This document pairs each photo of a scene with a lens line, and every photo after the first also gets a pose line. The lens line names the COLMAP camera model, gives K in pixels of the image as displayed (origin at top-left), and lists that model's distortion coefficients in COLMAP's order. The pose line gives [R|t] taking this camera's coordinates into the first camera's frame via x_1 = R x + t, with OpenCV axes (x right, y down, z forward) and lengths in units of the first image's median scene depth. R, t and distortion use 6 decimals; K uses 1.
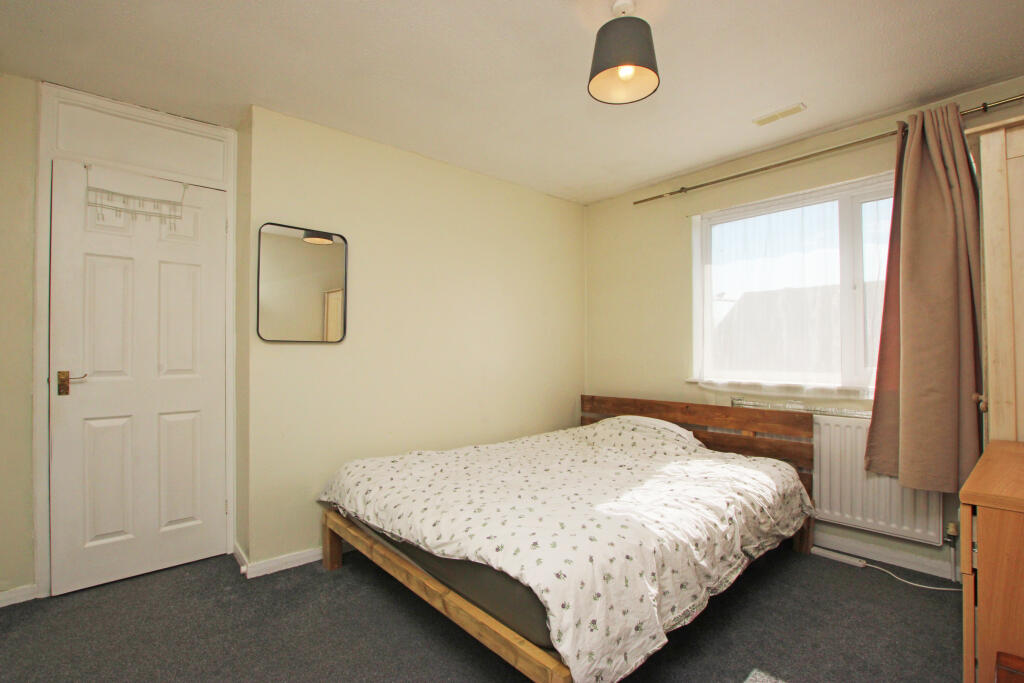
lens RADIAL K [[474.9, 0, 509.8], [0, 474.9, 343.7], [0, 0, 1]] dist [-0.023429, 0.000044]
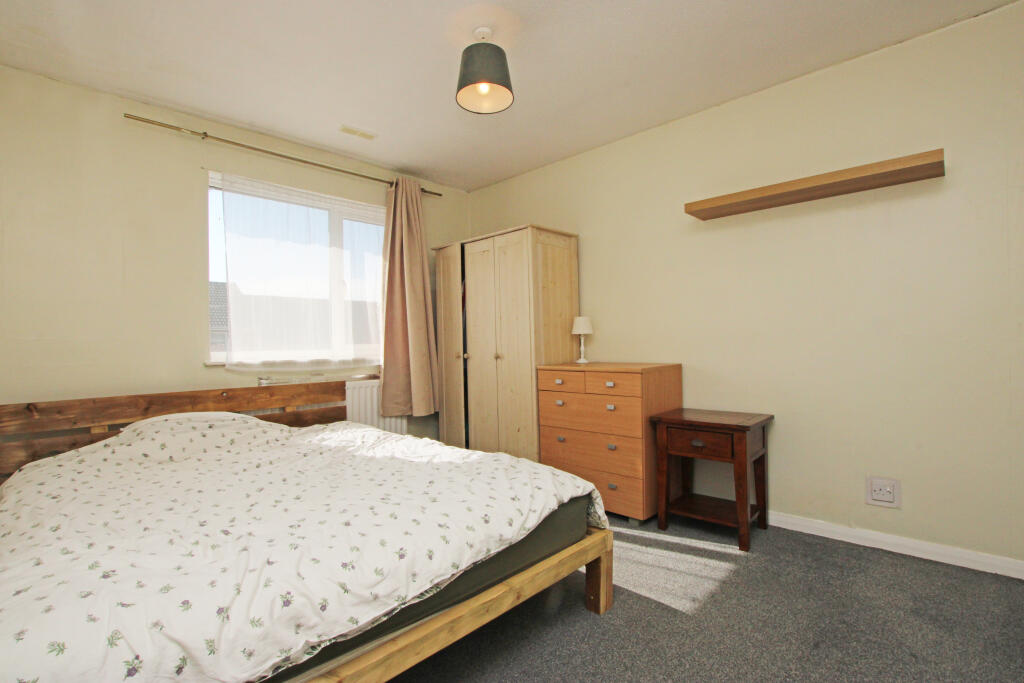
lens RADIAL K [[474.9, 0, 509.8], [0, 474.9, 343.7], [0, 0, 1]] dist [-0.023429, 0.000044]
pose [[-0.081599, 0.002032, 0.996663, -0.592211], [-0.002820, 0.999993, -0.002270, 0.049999], [-0.996661, -0.002996, -0.081592, 0.629952]]
